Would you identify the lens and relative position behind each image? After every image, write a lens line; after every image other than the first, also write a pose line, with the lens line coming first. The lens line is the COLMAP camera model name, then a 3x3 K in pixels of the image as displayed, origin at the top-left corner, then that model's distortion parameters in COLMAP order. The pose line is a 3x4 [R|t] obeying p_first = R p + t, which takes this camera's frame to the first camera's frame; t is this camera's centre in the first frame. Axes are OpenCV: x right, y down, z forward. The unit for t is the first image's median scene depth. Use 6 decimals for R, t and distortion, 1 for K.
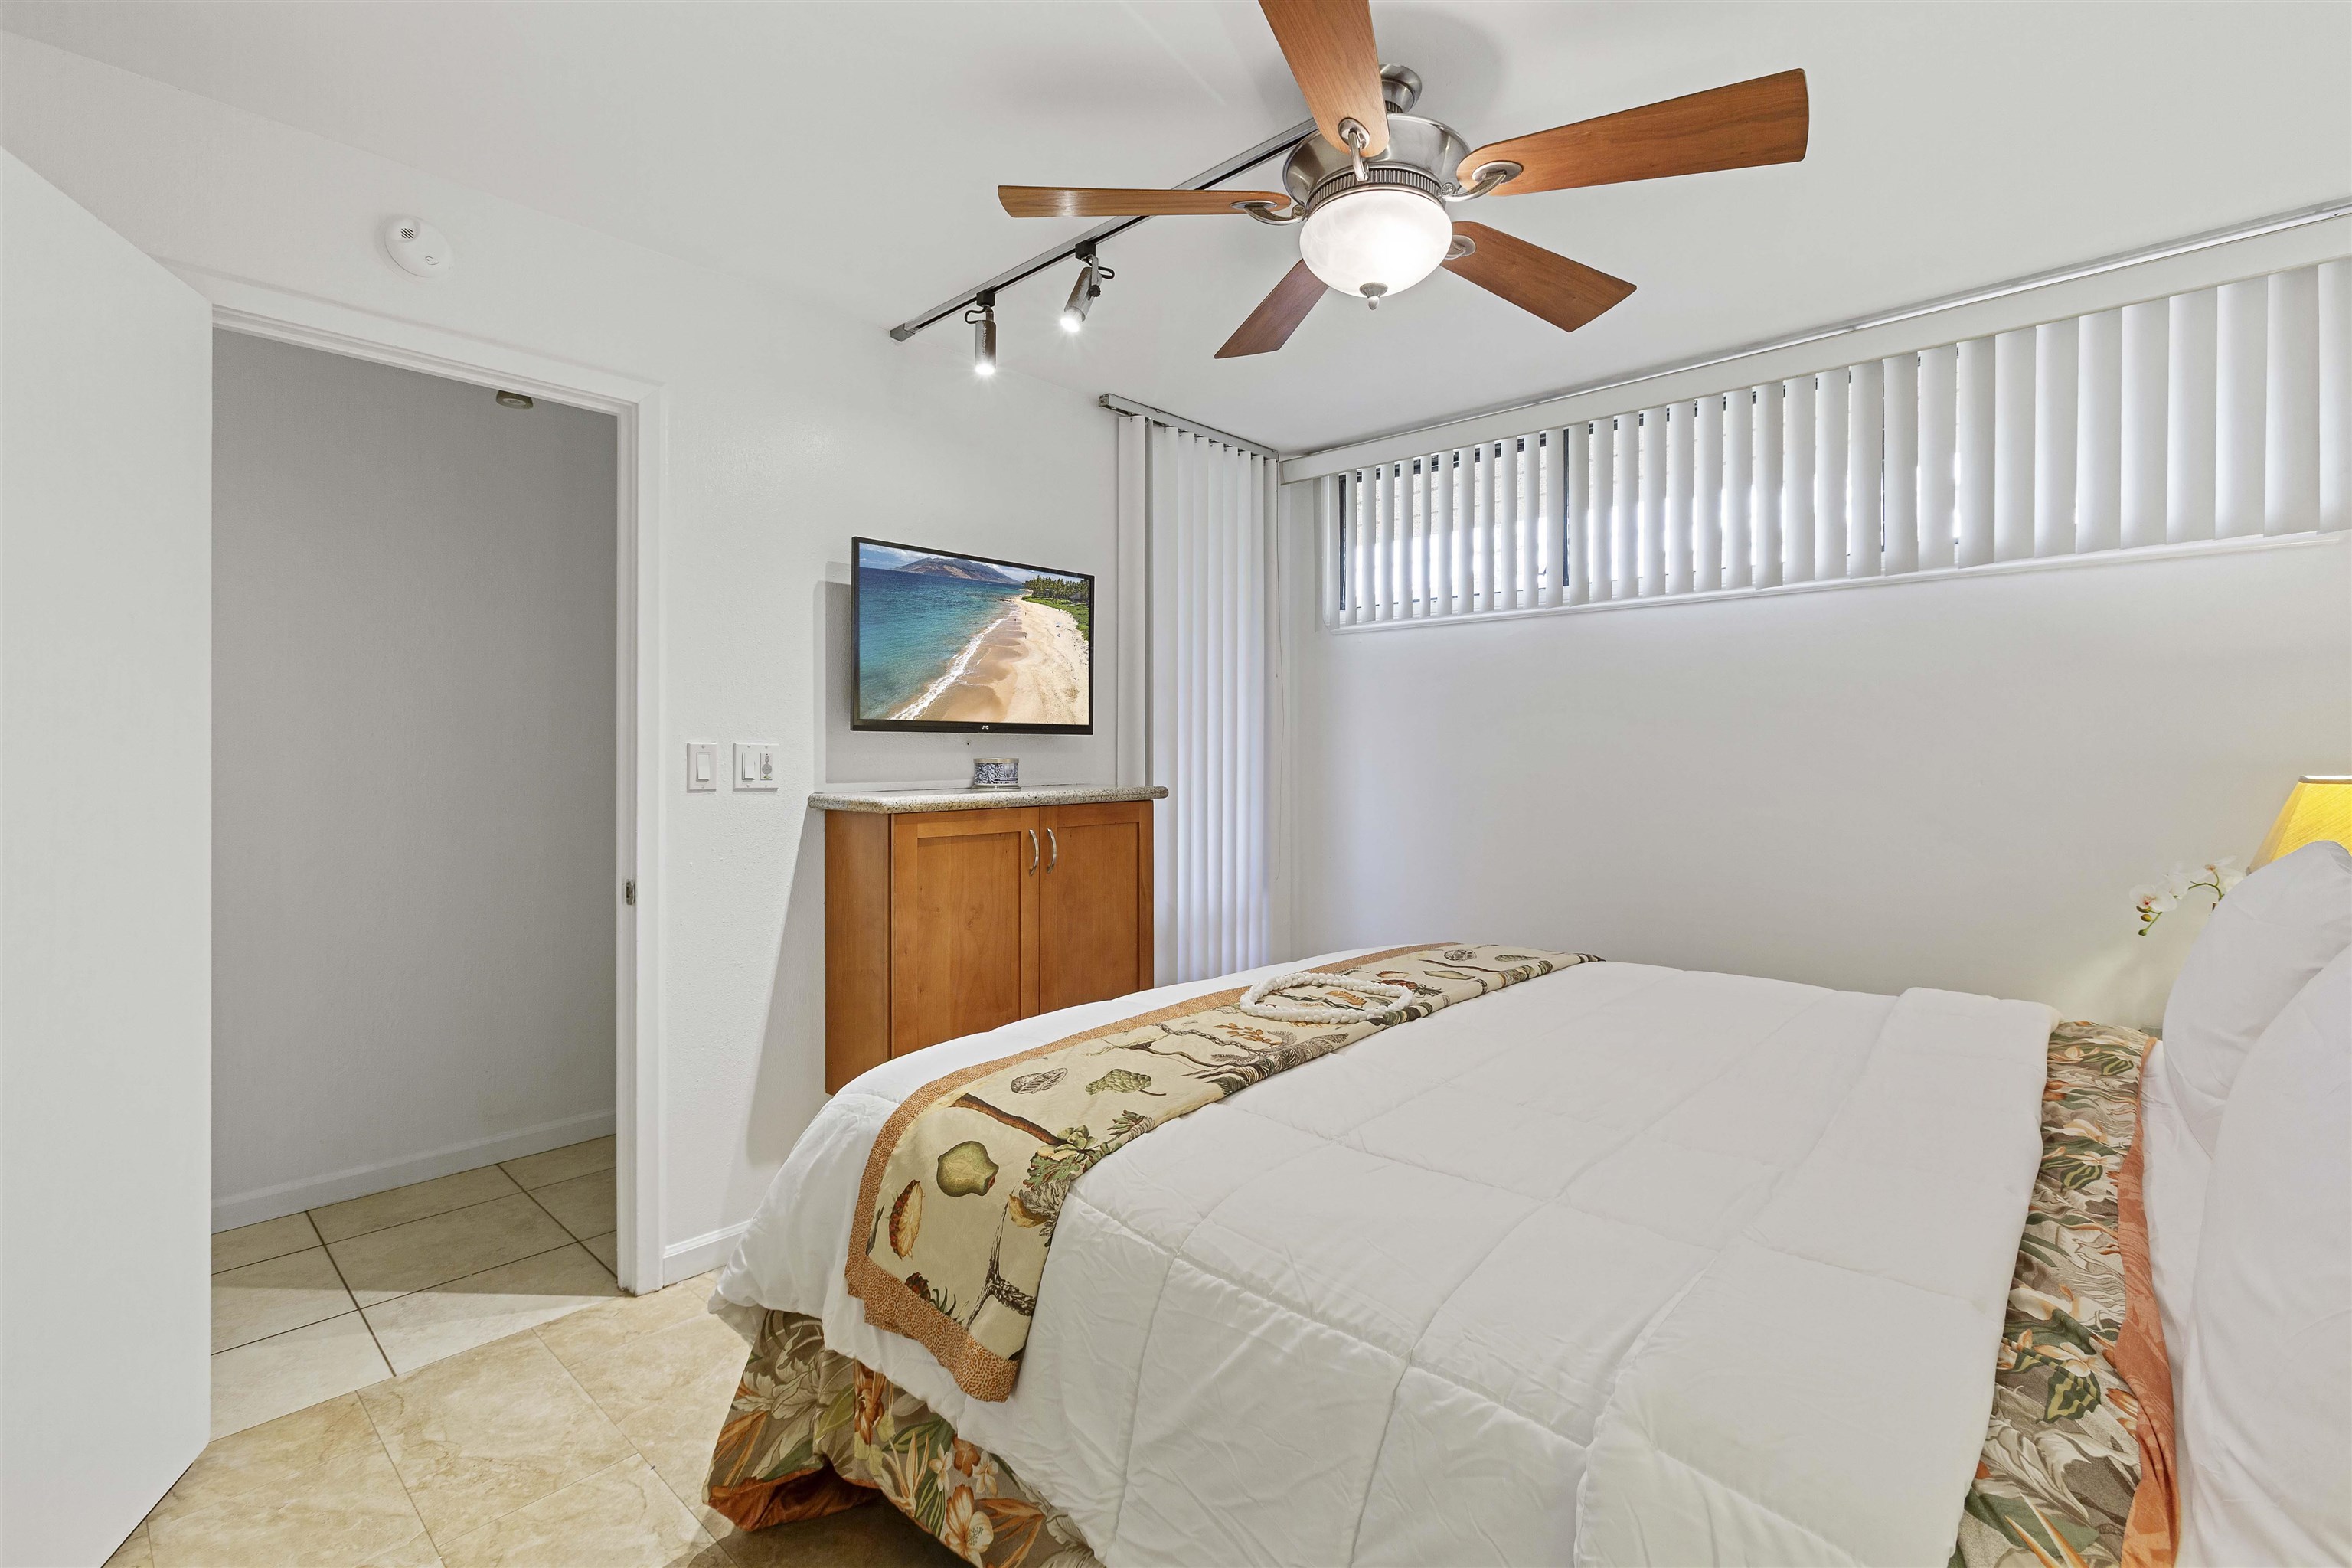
lens RADIAL K [[1045.9, 0, 1182.4], [0, 1045.9, 753.2], [0, 0, 1]] dist [-0.026137, 0.016648]
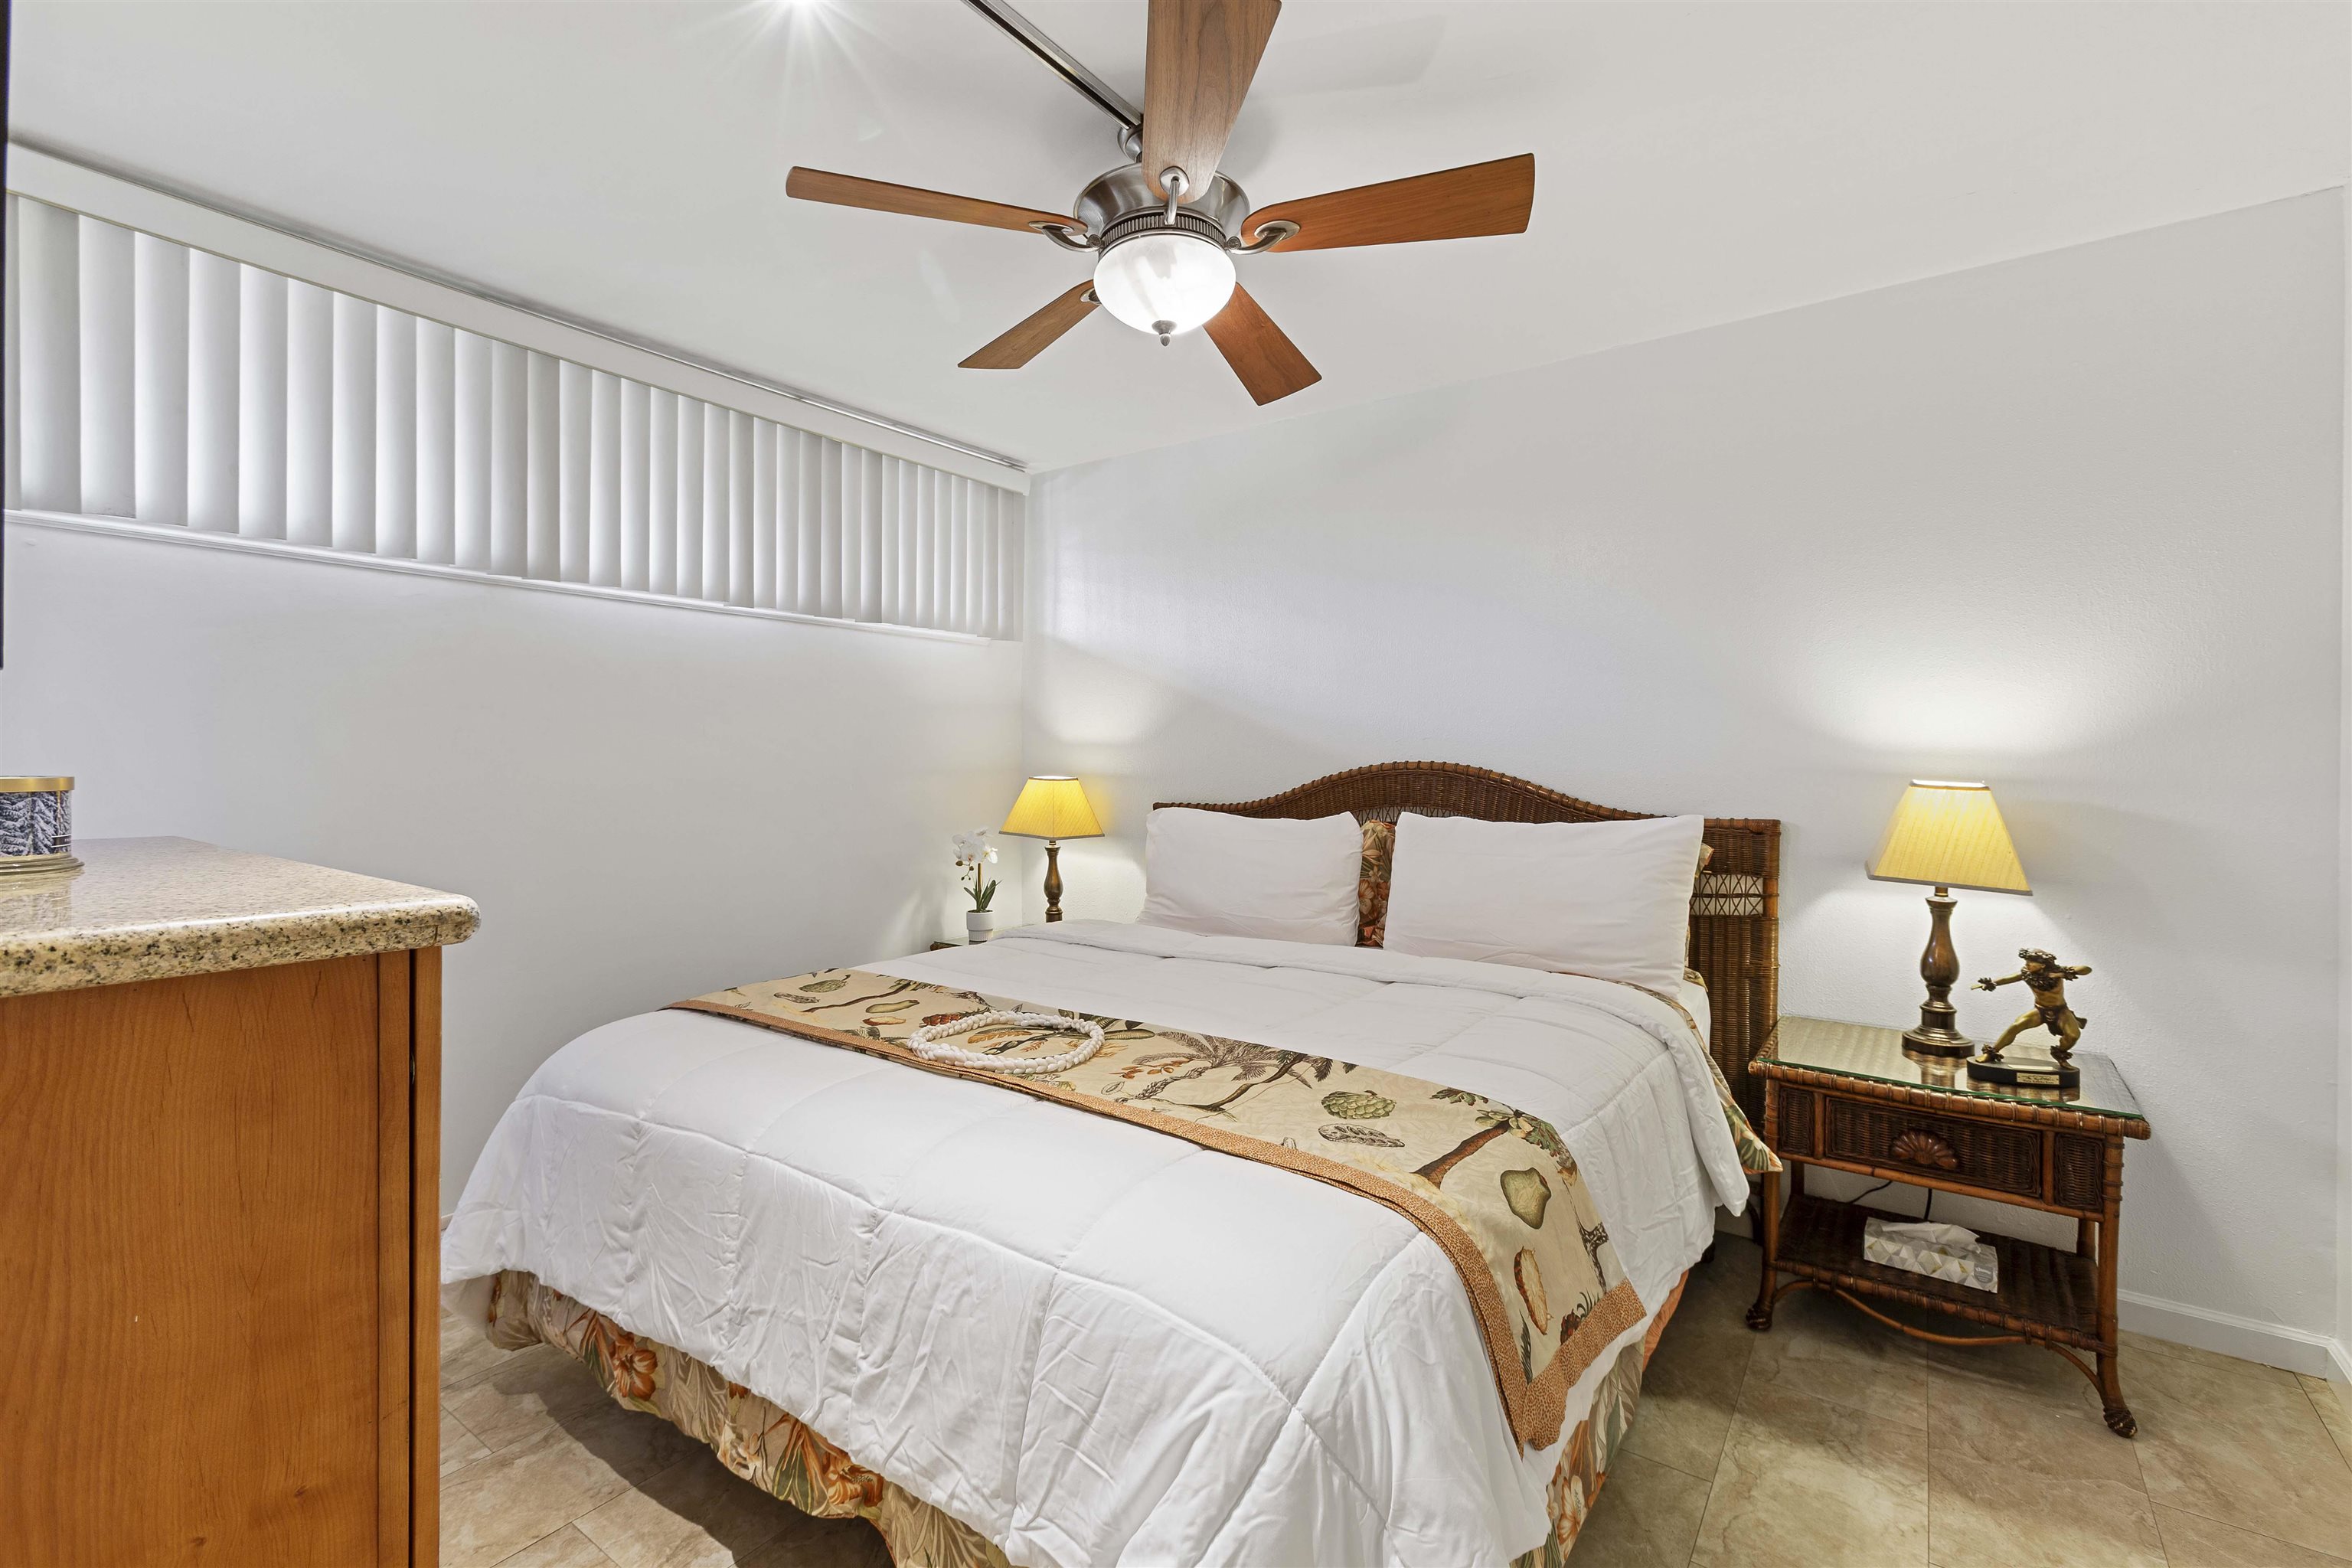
lens RADIAL K [[1038.7, 0, 1174.7], [0, 1038.7, 777.1], [0, 0, 1]] dist [-0.018949, 0.014936]
pose [[-0.106739, -0.011209, 0.994224, -0.679813], [-0.004096, 0.999933, 0.010834, 0.000471], [-0.994279, -0.002916, -0.106778, 0.863075]]
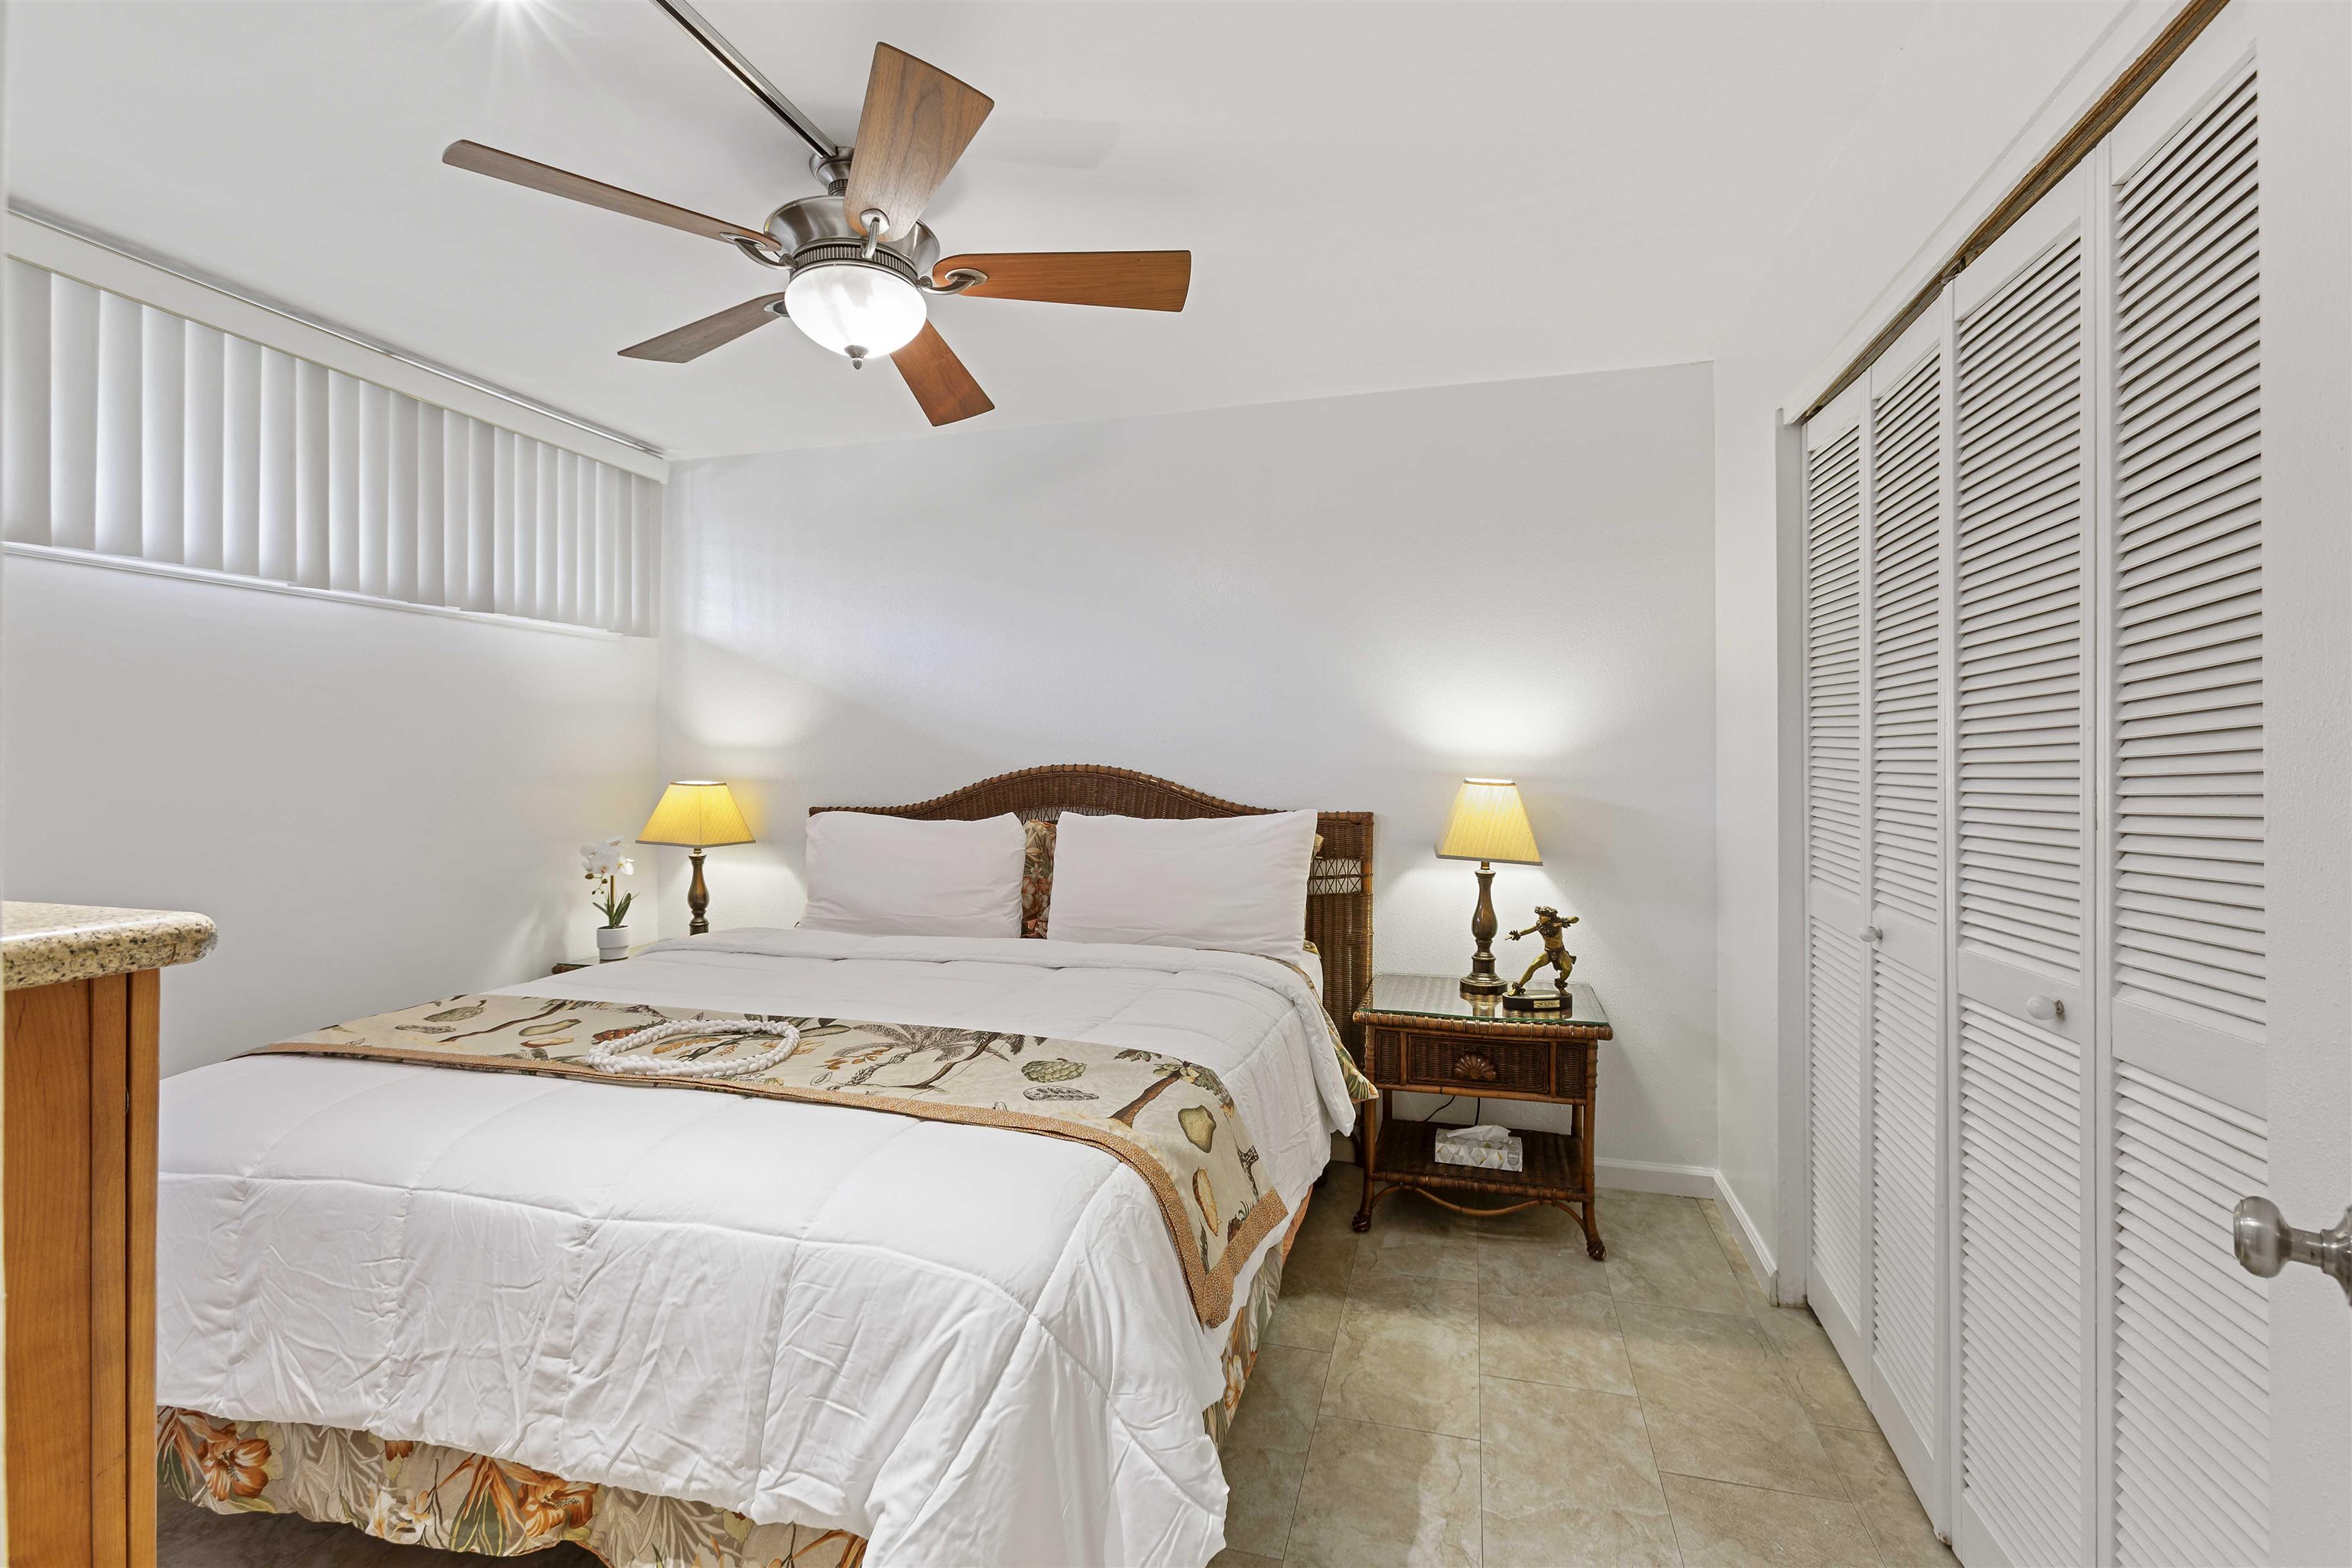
lens RADIAL K [[1038.7, 0, 1174.7], [0, 1038.7, 777.1], [0, 0, 1]] dist [-0.018949, 0.014936]
pose [[-0.441347, -0.007096, 0.897308, -0.745412], [0.000371, 0.999967, 0.008091, -0.001143], [-0.897336, 0.003903, -0.441330, 0.926295]]
